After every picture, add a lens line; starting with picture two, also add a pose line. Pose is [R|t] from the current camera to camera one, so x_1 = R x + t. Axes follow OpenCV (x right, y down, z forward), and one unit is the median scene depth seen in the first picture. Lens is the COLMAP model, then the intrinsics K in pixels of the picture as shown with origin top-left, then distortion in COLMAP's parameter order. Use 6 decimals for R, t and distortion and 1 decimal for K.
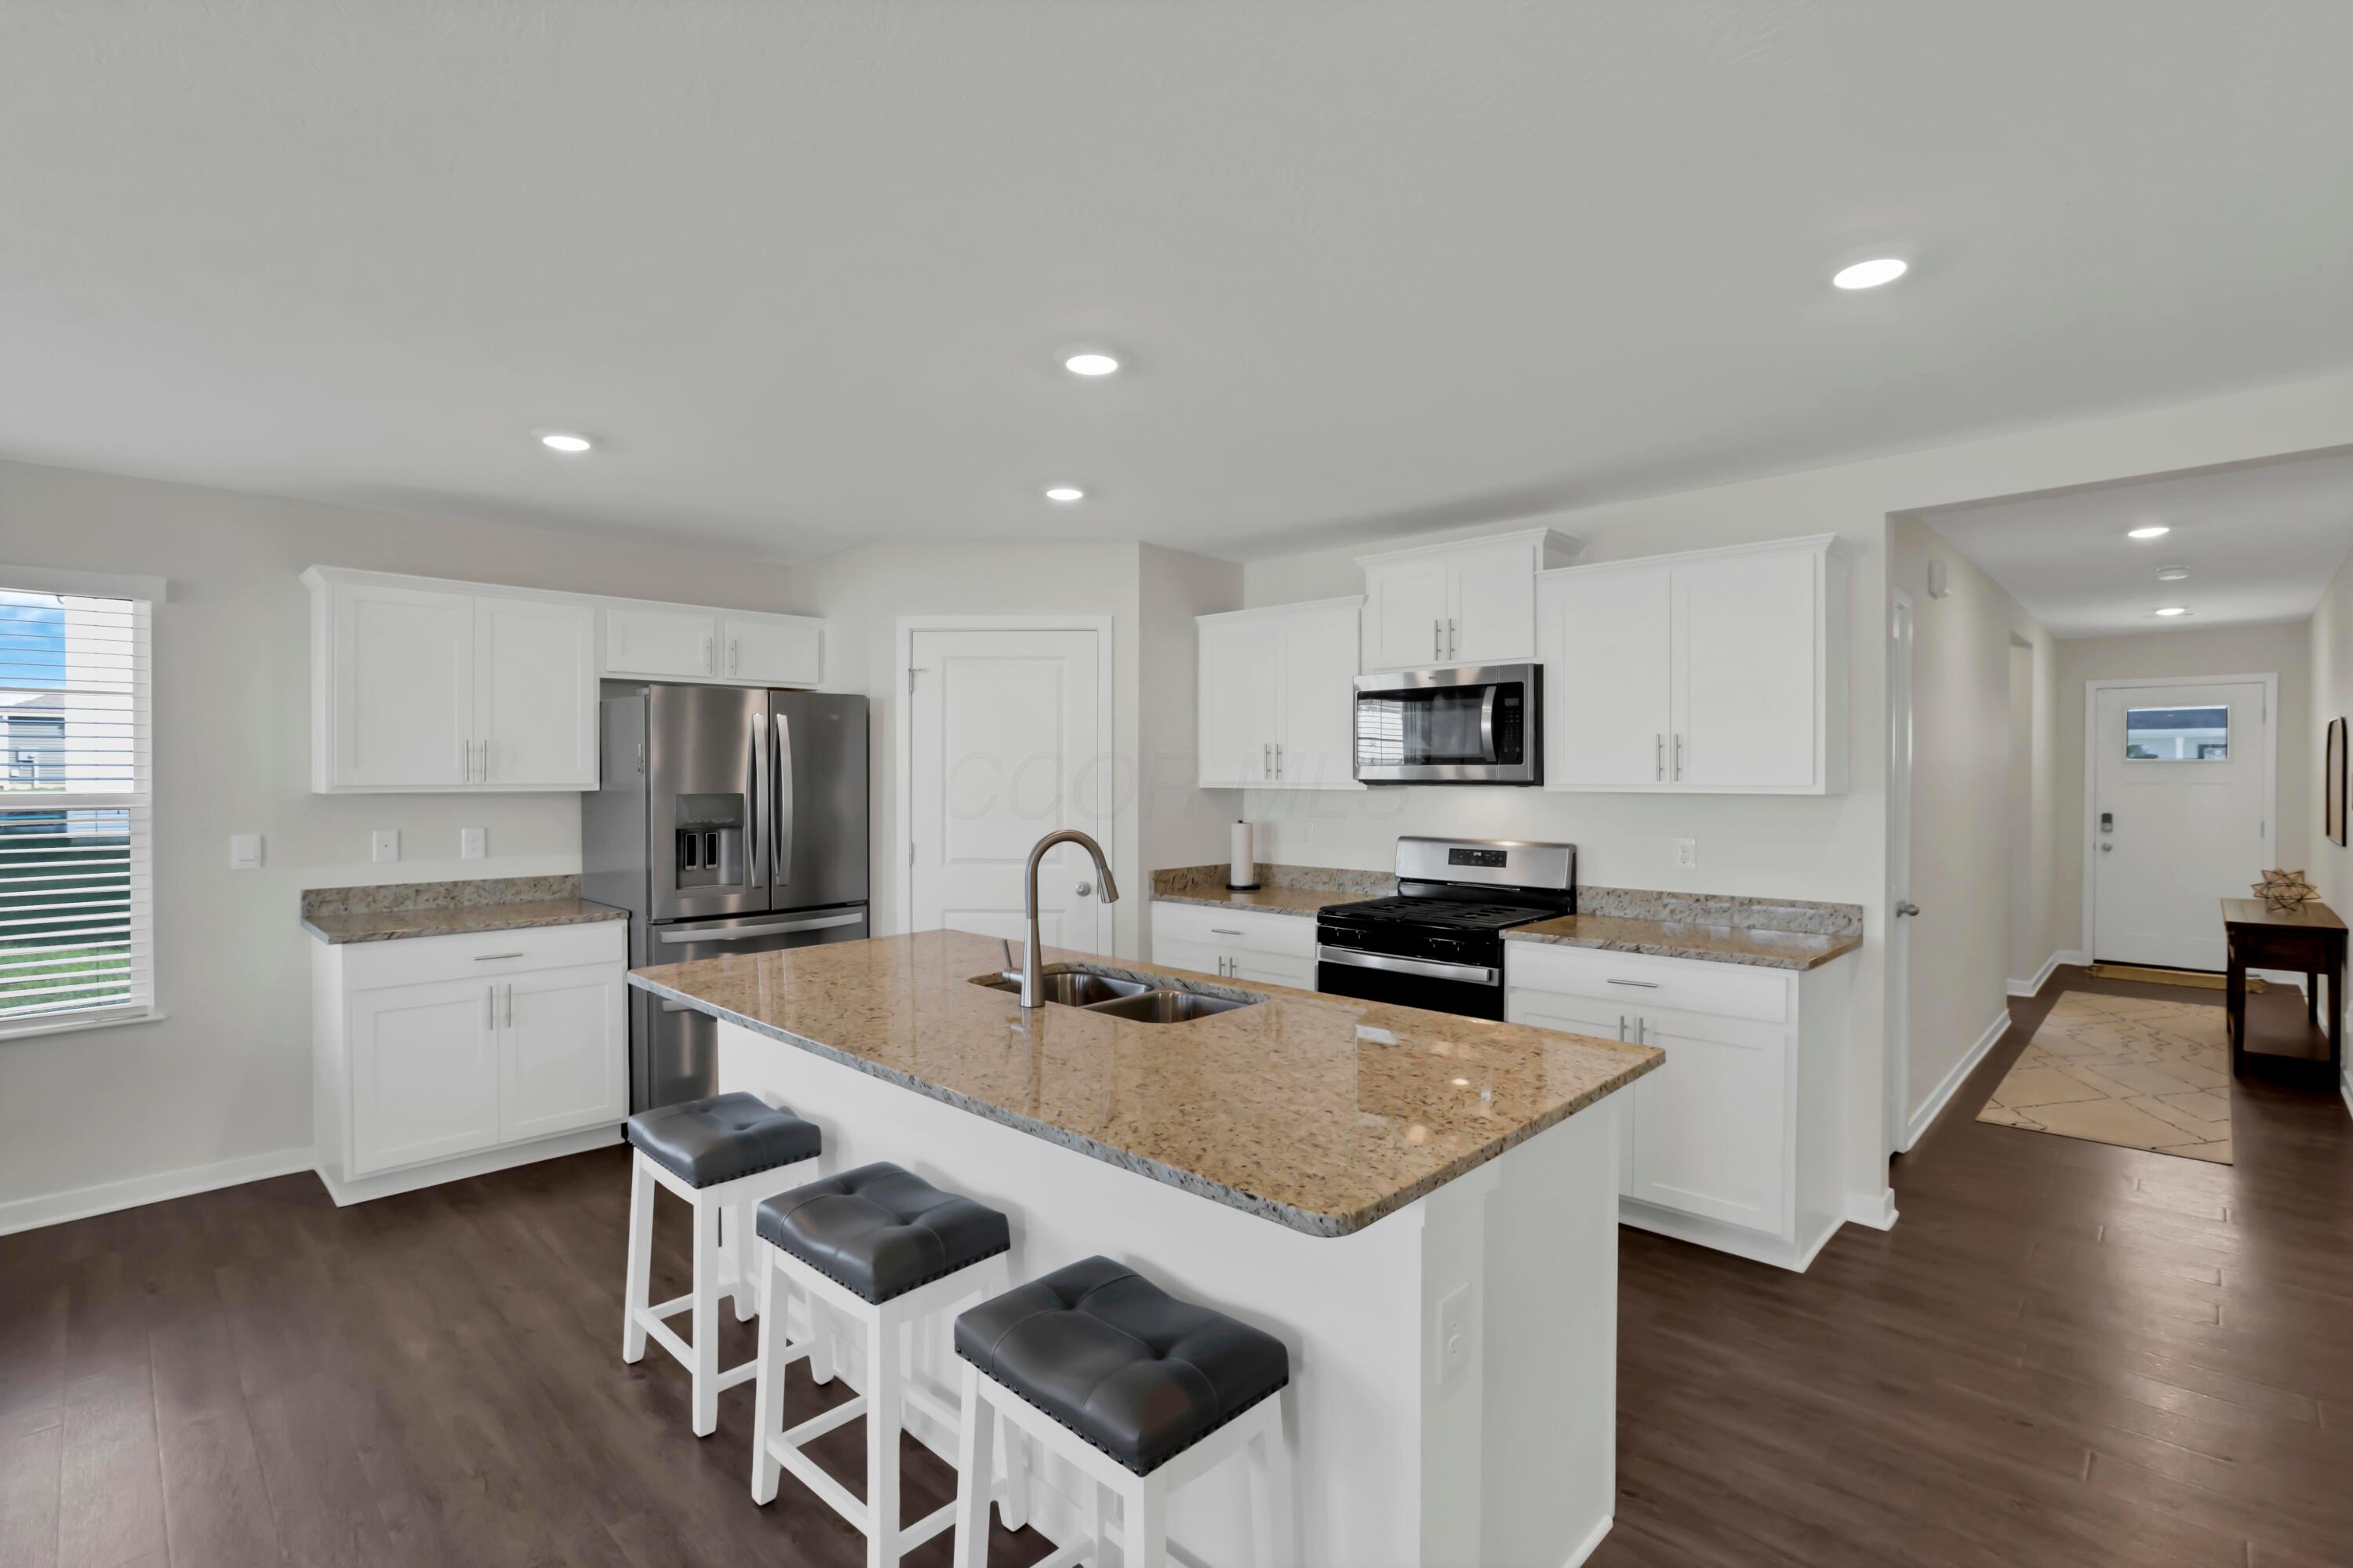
lens RADIAL K [[1103.8, 0, 1162.7], [0, 1103.8, 726.2], [0, 0, 1]] dist [-0.052767, 0.012767]
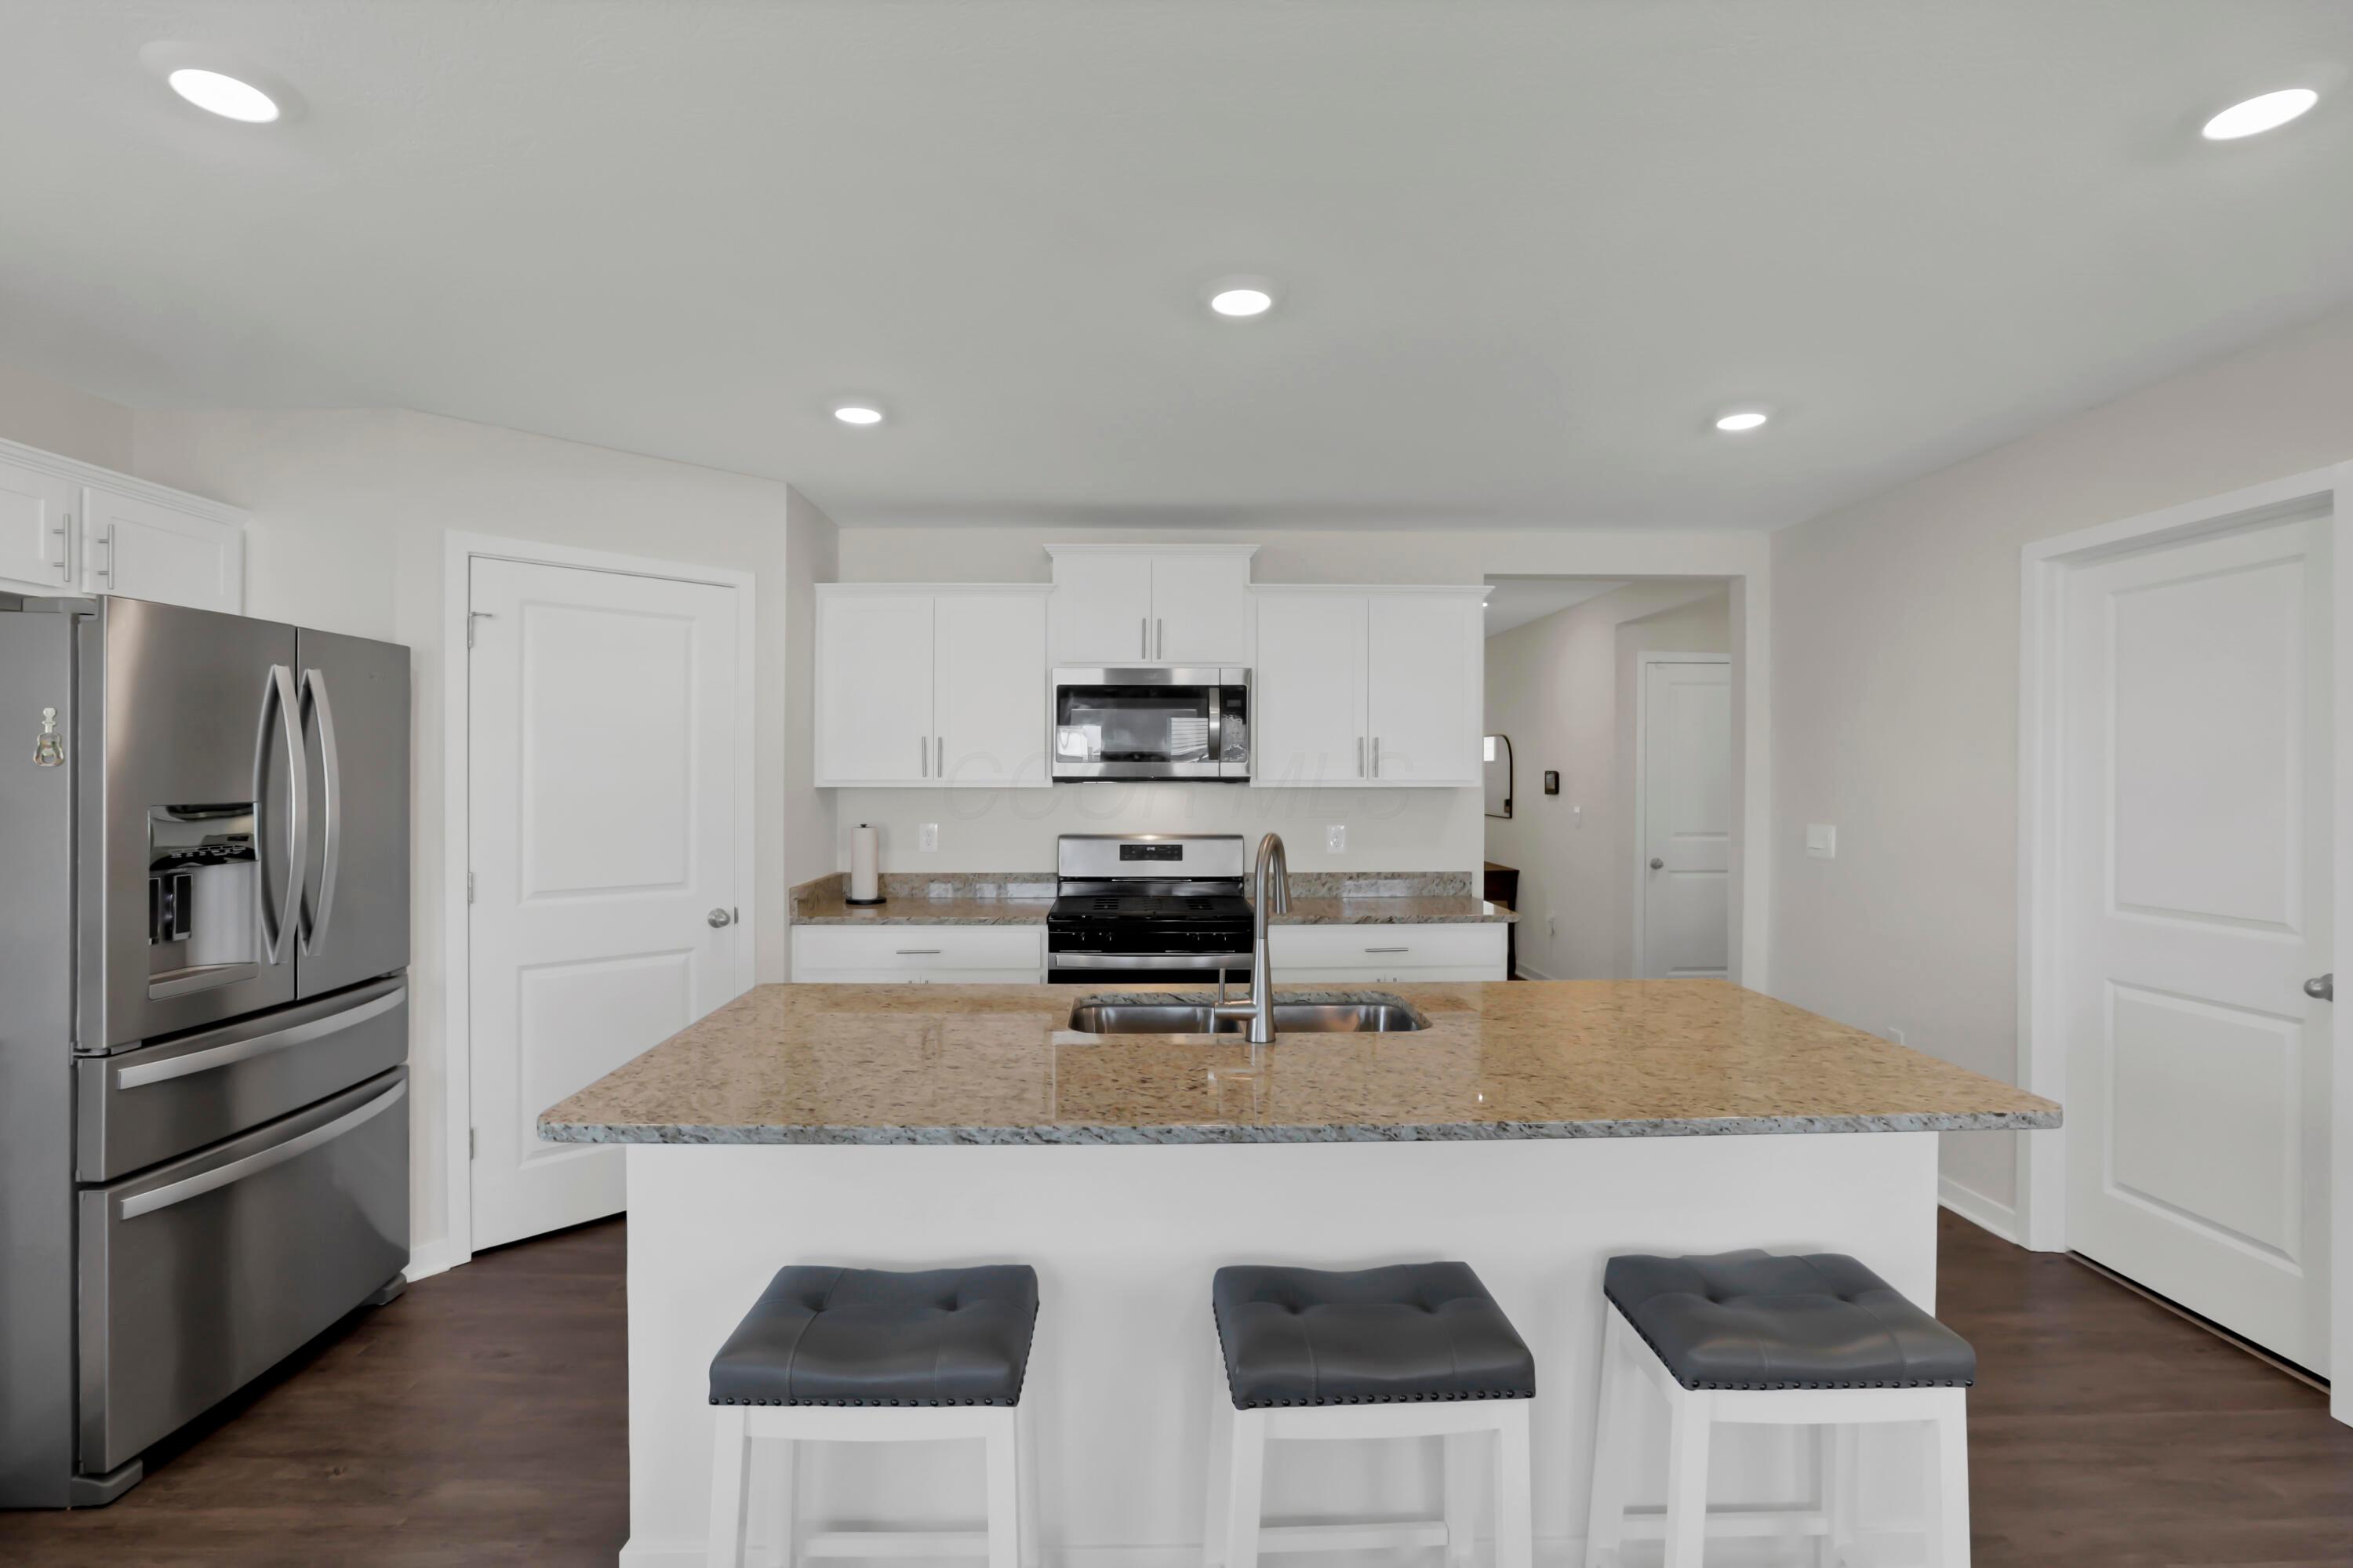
lens RADIAL K [[1103.8, 0, 1158.2], [0, 1103.8, 764.3], [0, 0, 1]] dist [-0.052767, 0.012767]
pose [[0.699573, 0.006416, 0.714533, -0.462056], [-0.030955, 0.999293, 0.021334, 0.014750], [-0.713891, -0.037043, 0.699277, 0.275992]]
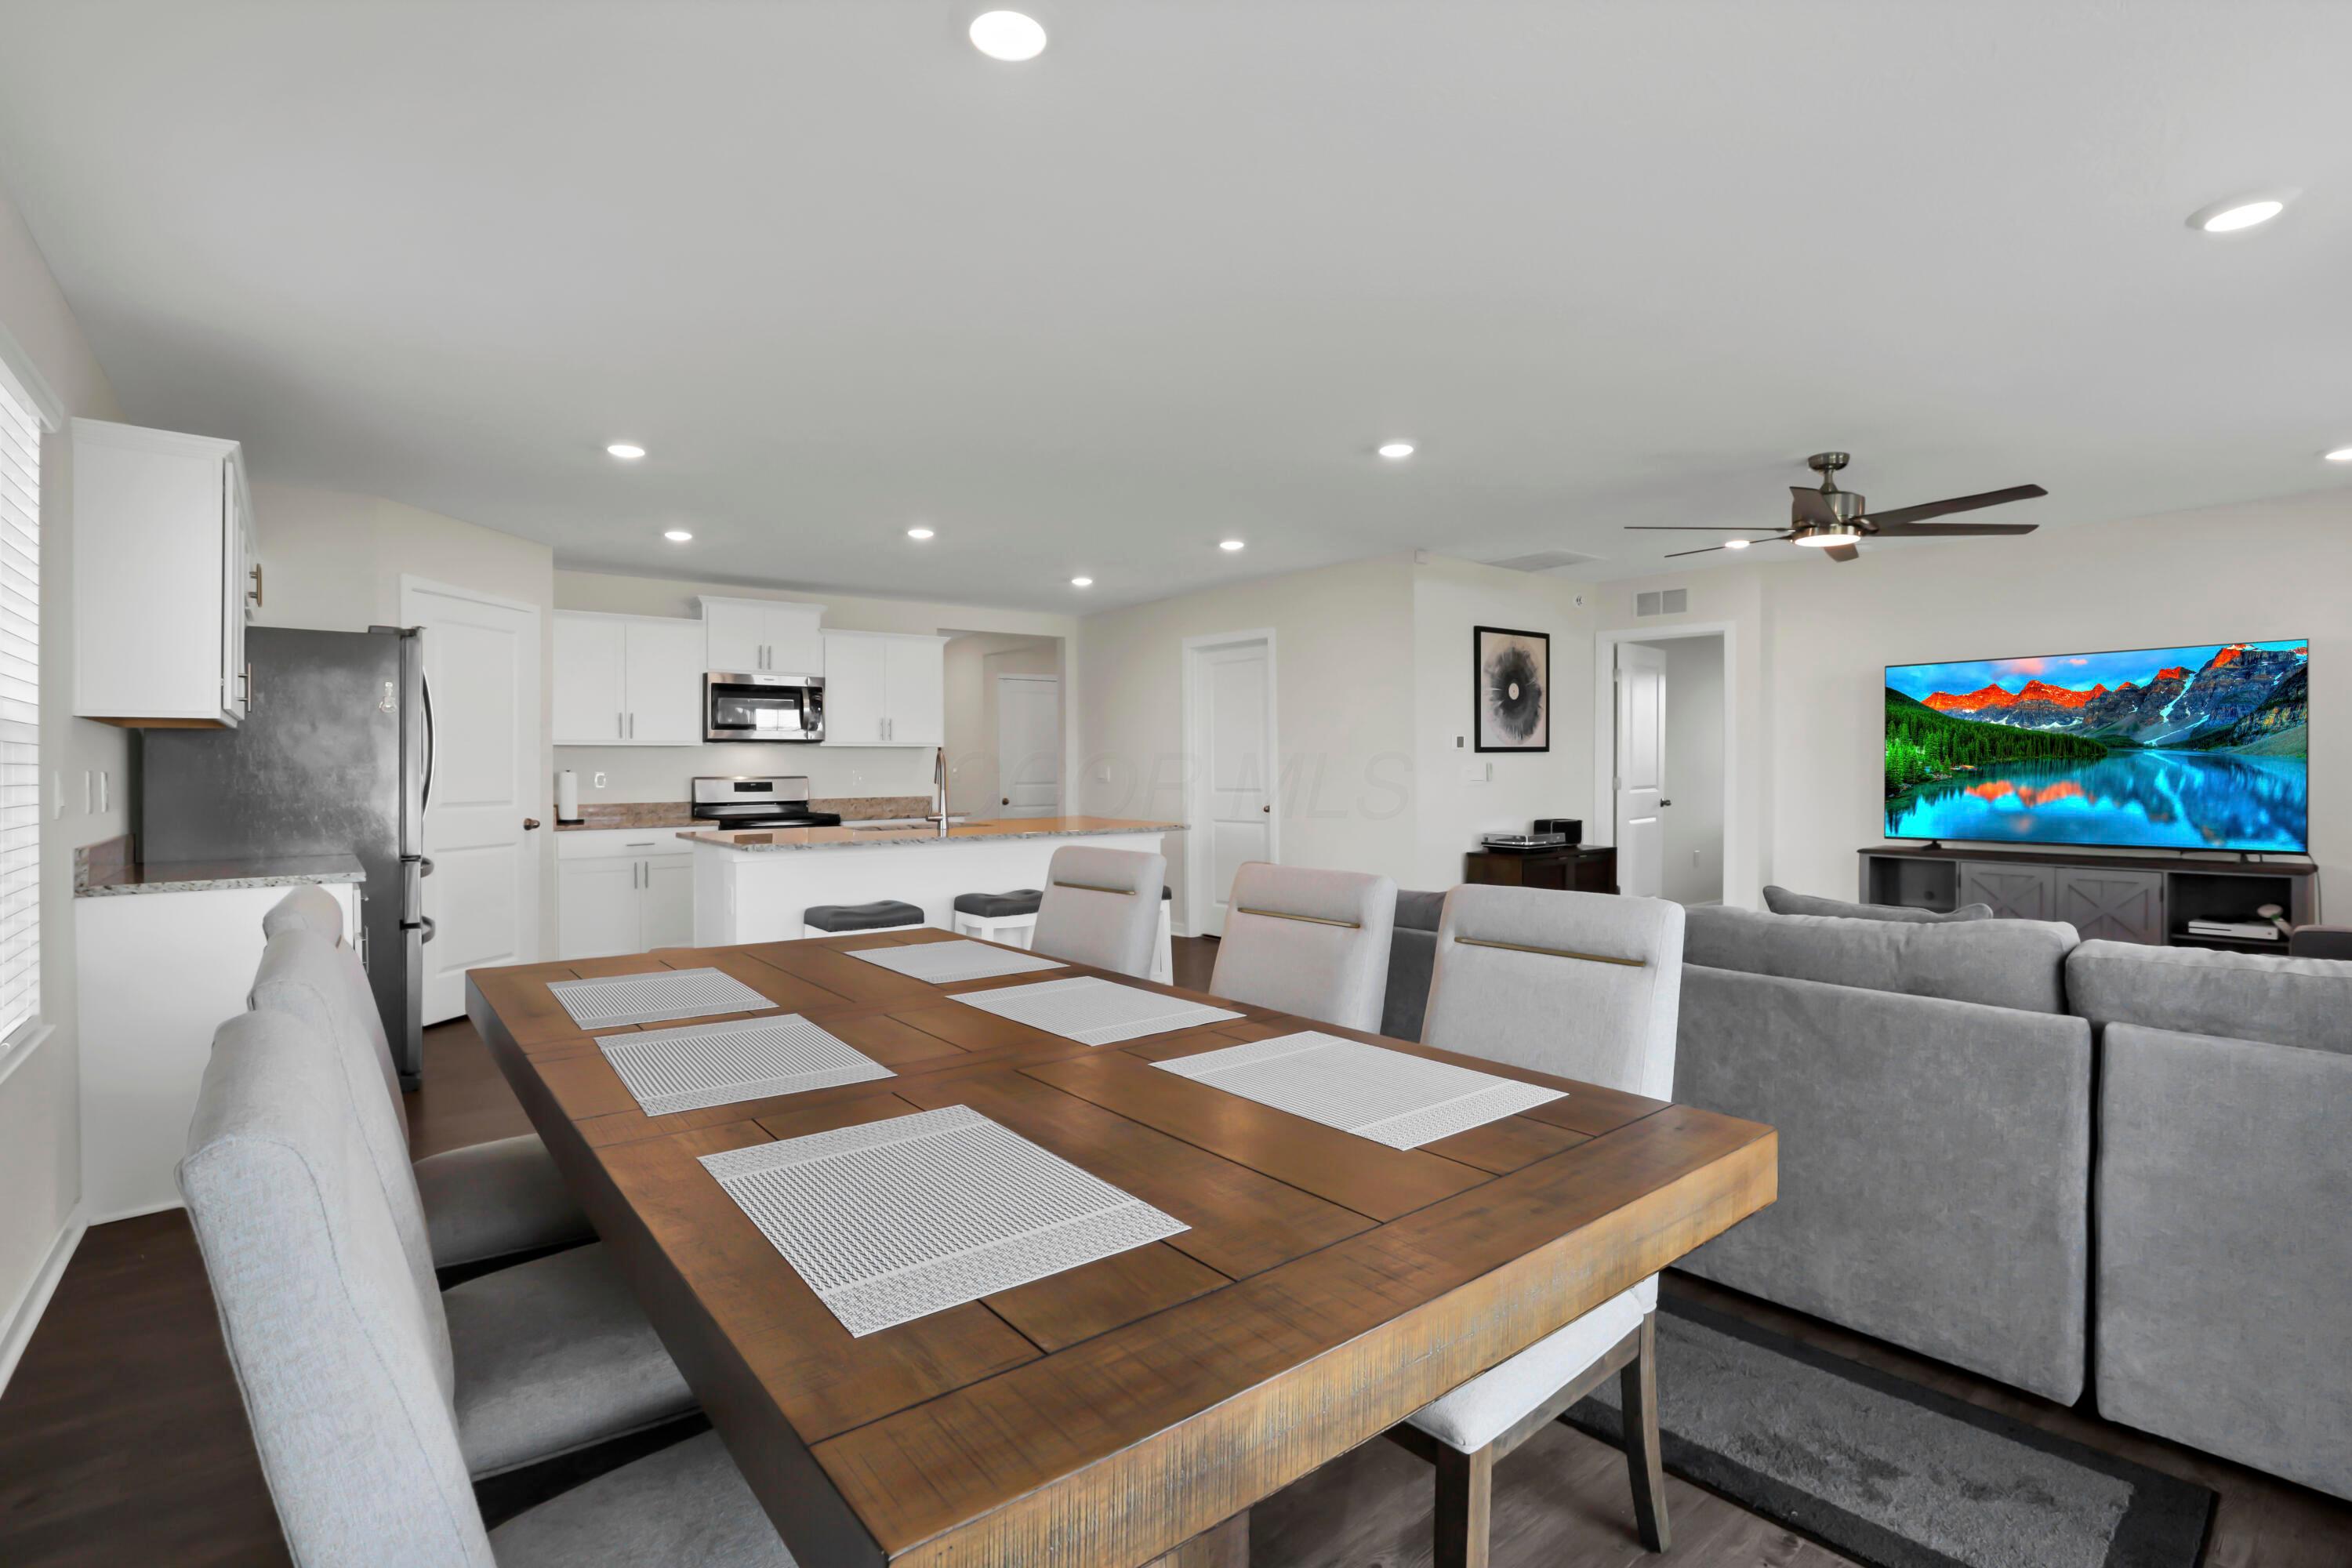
lens RADIAL K [[1103.3, 0, 1178.6], [0, 1103.3, 777.0], [0, 0, 1]] dist [-0.052767, 0.012767]
pose [[0.103088, -0.009340, 0.994628, -1.358960], [-0.031927, 0.999410, 0.012694, 0.063887], [-0.994160, -0.033064, 0.102729, 0.179028]]
